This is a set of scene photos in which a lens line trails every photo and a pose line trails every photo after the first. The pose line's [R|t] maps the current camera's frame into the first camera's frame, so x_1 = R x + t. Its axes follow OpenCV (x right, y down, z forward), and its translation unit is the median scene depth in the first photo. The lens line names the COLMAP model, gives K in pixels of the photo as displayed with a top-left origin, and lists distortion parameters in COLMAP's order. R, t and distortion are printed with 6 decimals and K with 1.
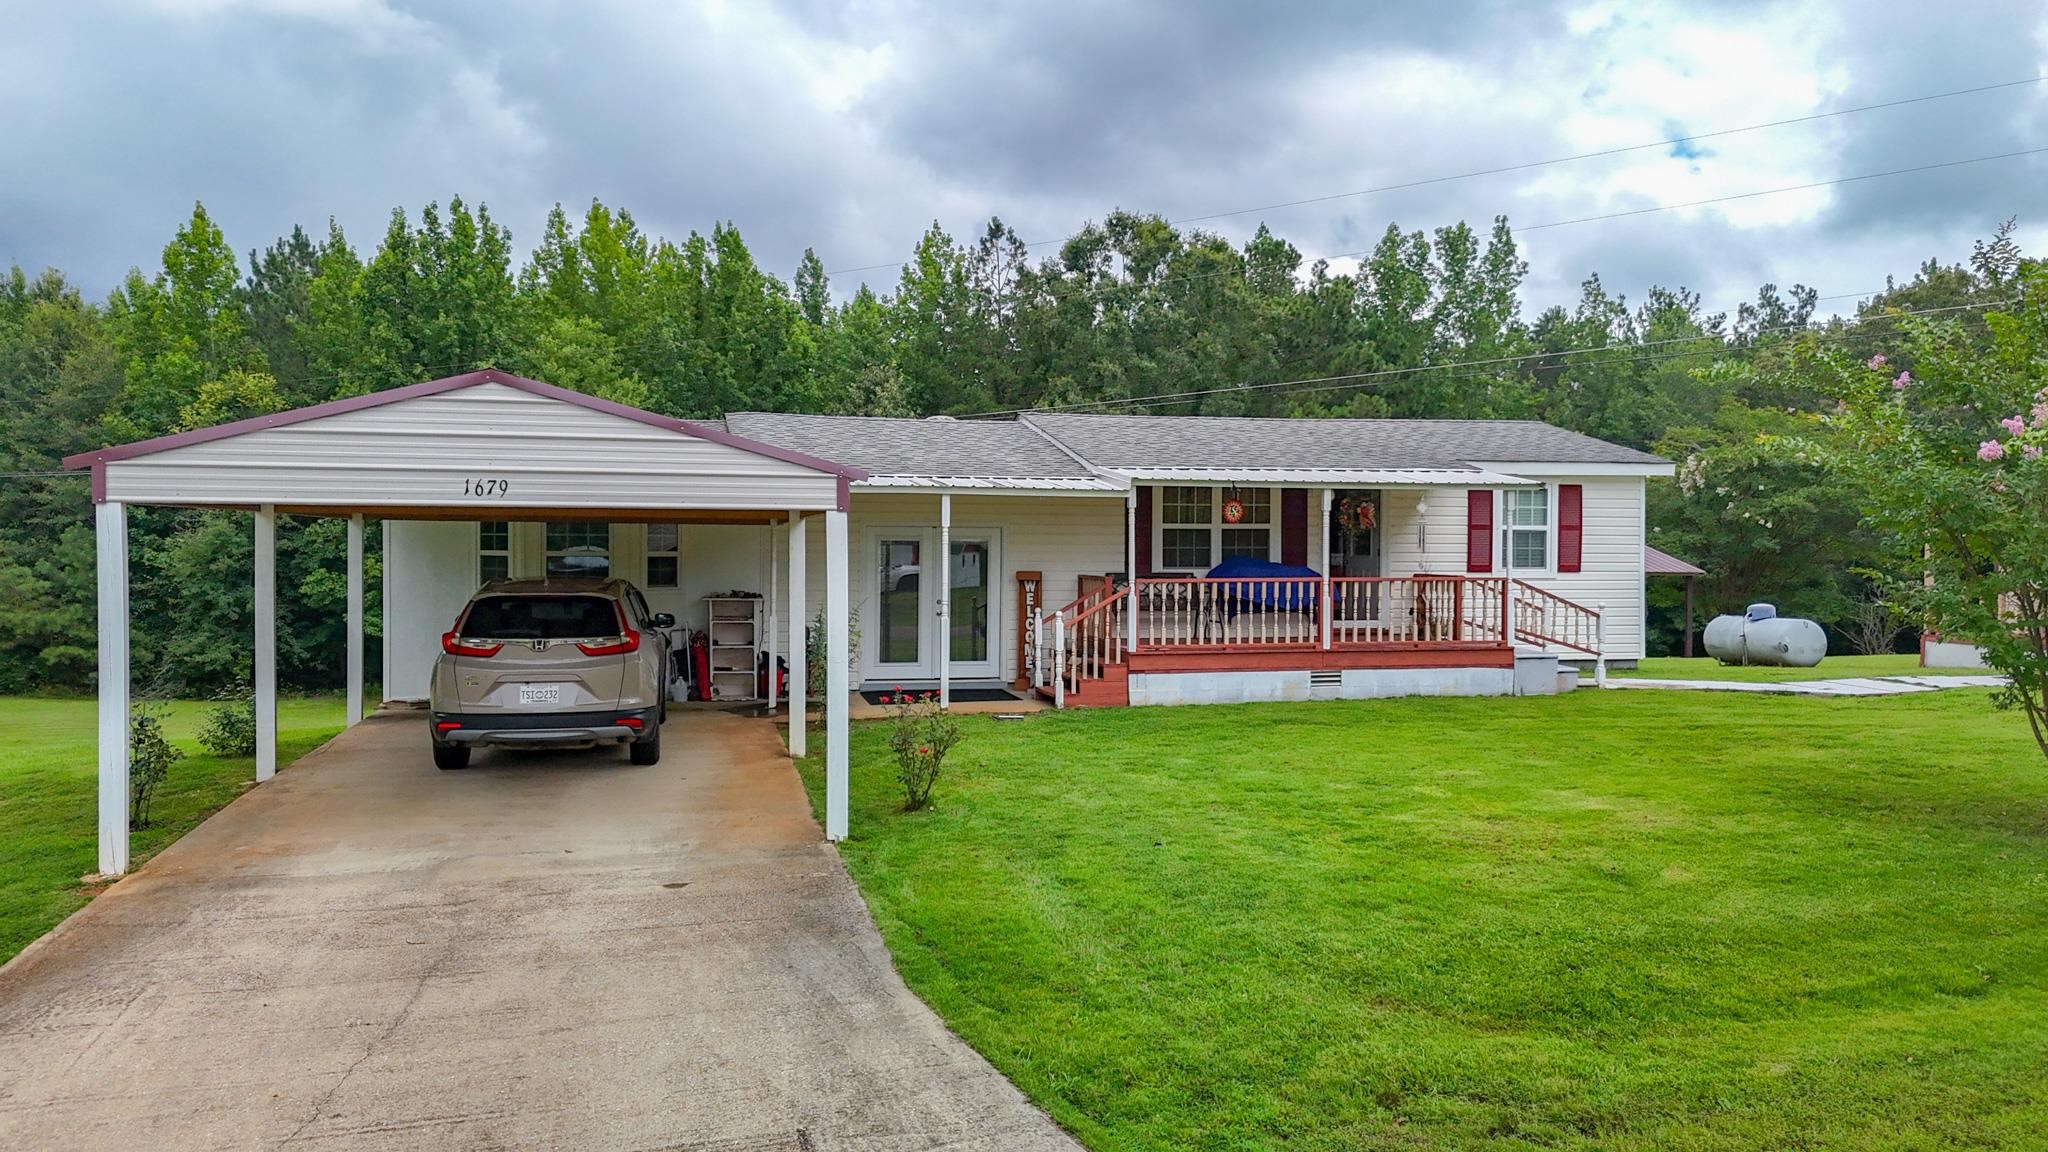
lens RADIAL K [[1504.9, 0, 1029.3], [0, 1504.9, 571.8], [0, 0, 1]] dist [0.084940, -0.125802]
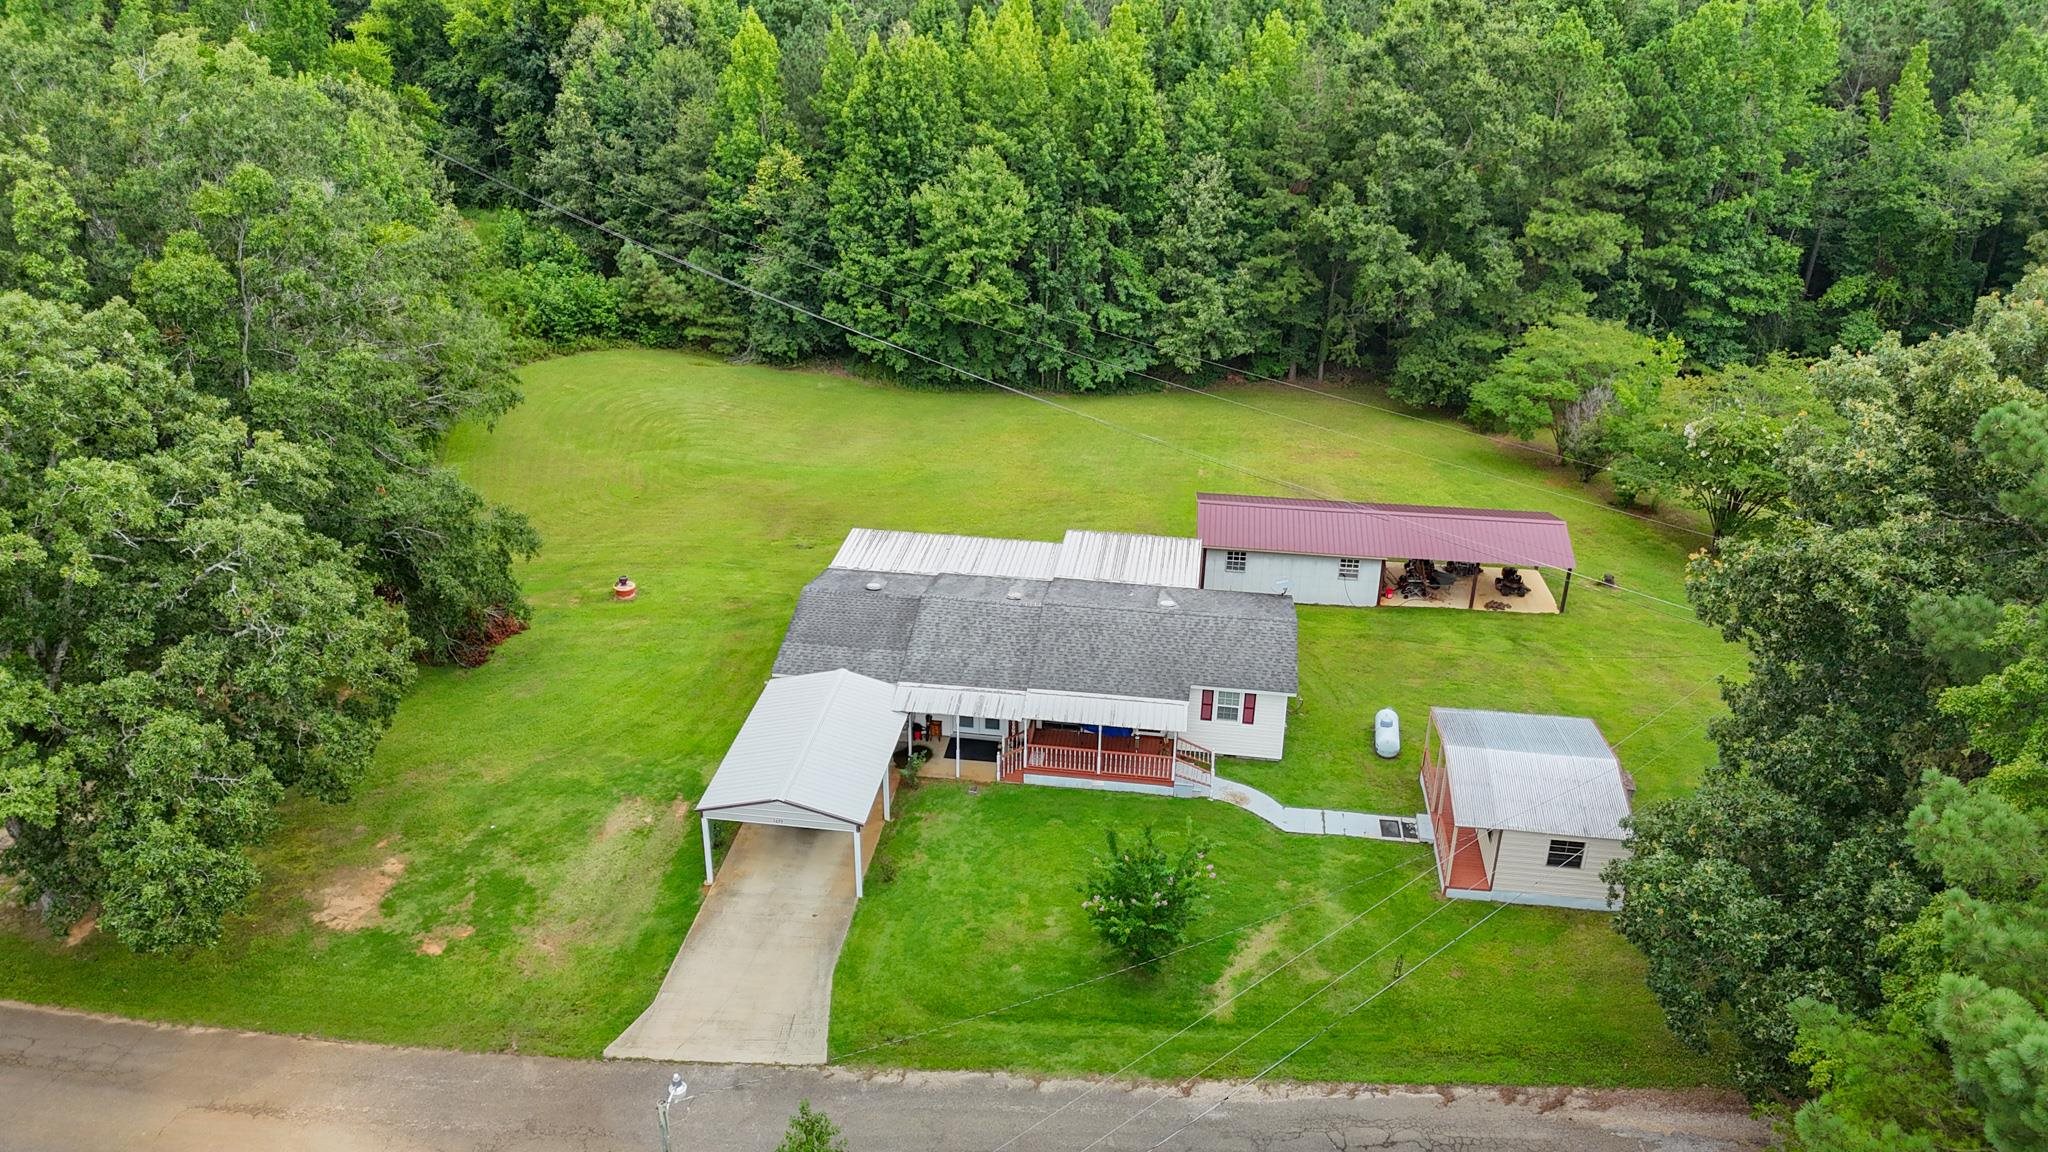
lens RADIAL K [[1504.9, 0, 1029.3], [0, 1504.9, 571.8], [0, 0, 1]] dist [0.084940, -0.125802]
pose [[0.933172, 0.171850, -0.315687, 0.756646], [-0.014189, 0.895224, 0.445390, -1.278057], [0.359151, -0.411146, 0.837836, -1.004799]]
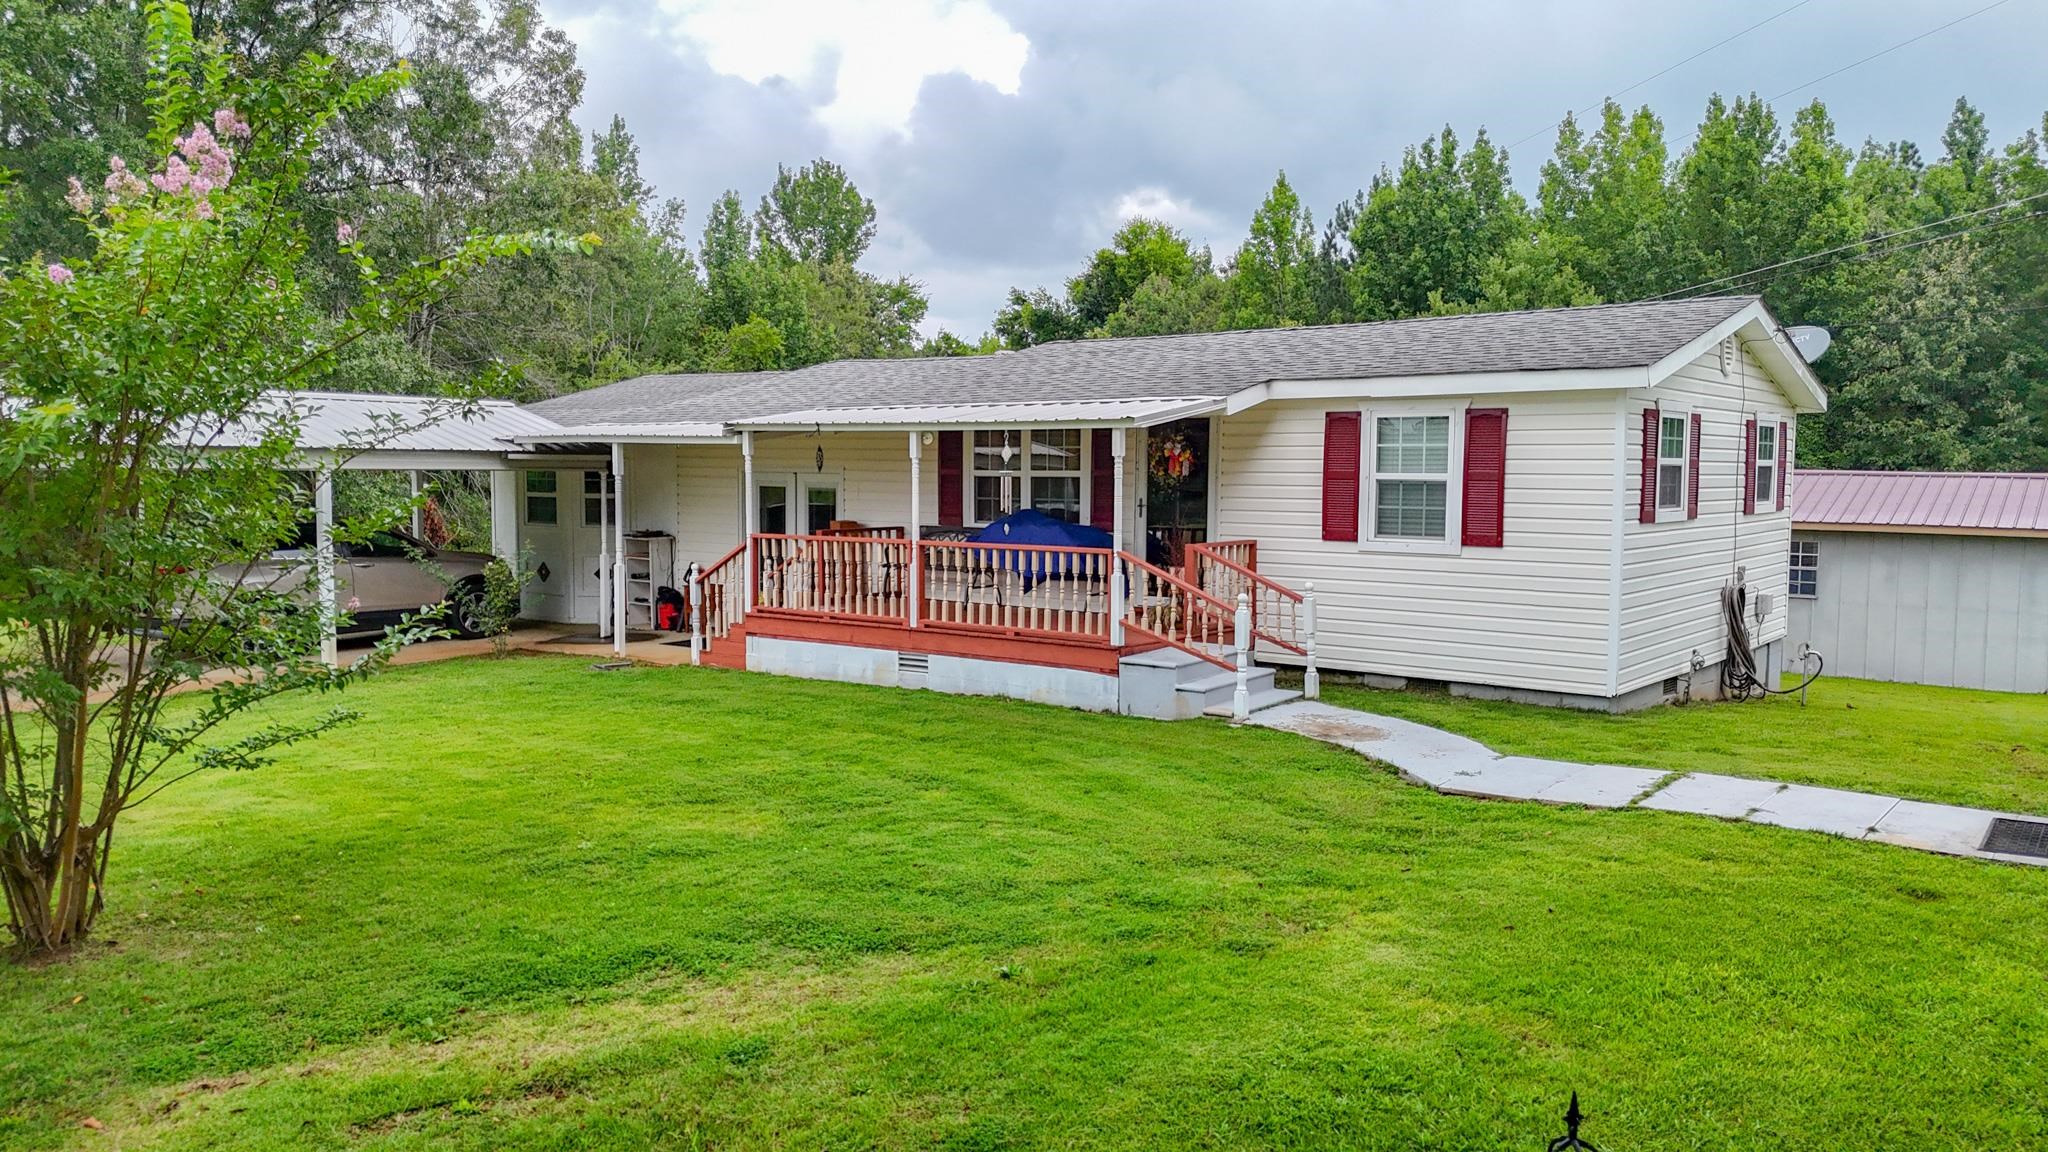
lens RADIAL K [[1504.9, 0, 1029.3], [0, 1504.9, 571.8], [0, 0, 1]] dist [0.084940, -0.125802]
pose [[0.616820, 0.055146, -0.785170, 0.761623], [-0.014418, 0.998167, 0.058779, -0.024598], [0.786972, -0.024935, 0.616484, 0.468067]]
